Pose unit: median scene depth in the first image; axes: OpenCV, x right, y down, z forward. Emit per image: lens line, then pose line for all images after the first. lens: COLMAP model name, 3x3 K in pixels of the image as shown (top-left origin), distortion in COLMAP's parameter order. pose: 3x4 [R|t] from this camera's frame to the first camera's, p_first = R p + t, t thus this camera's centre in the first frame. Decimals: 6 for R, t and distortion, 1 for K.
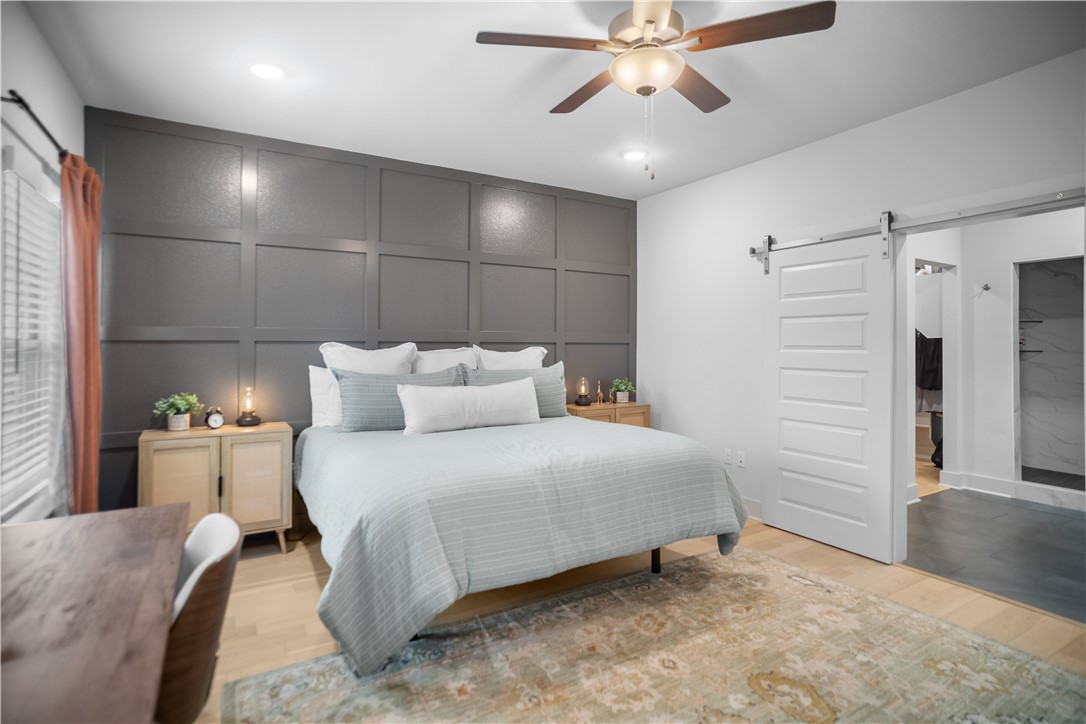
lens RADIAL K [[554.9, 0, 544.4], [0, 554.9, 337.3], [0, 0, 1]] dist [-0.063478, 0.049435]
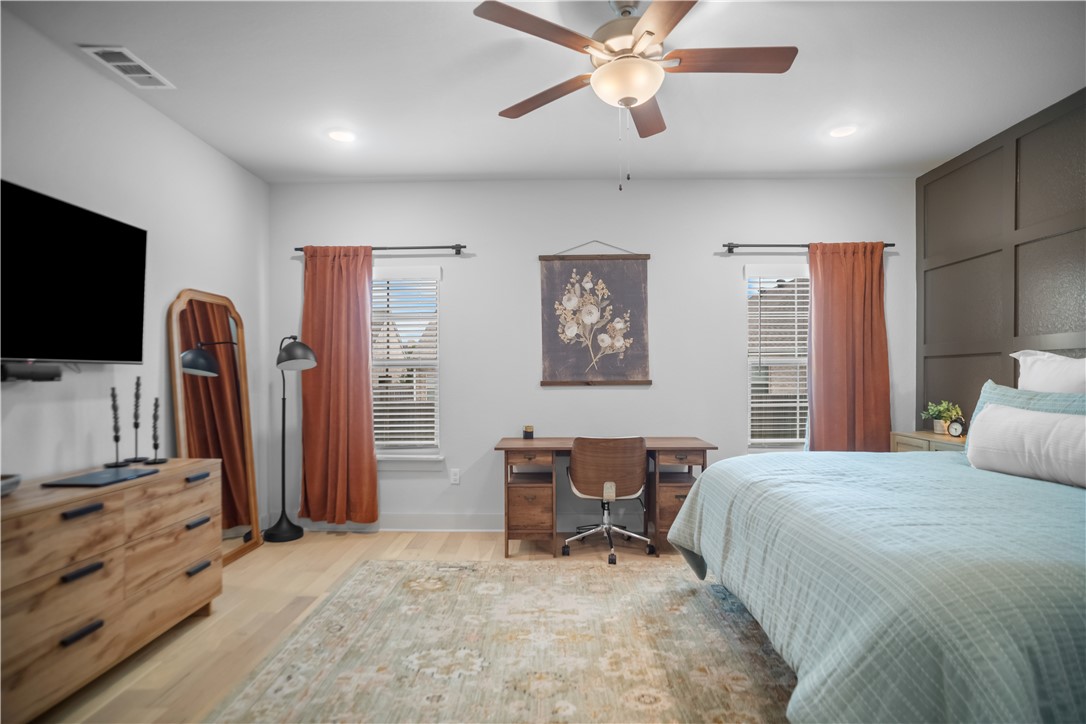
lens RADIAL K [[557.6, 0, 545.8], [0, 557.6, 367.6], [0, 0, 1]] dist [-0.067047, 0.049034]
pose [[-0.528705, -0.010562, -0.848740, 0.954726], [0.017295, 0.999581, -0.023213, 0.057796], [0.848629, -0.026951, -0.528301, 1.178836]]
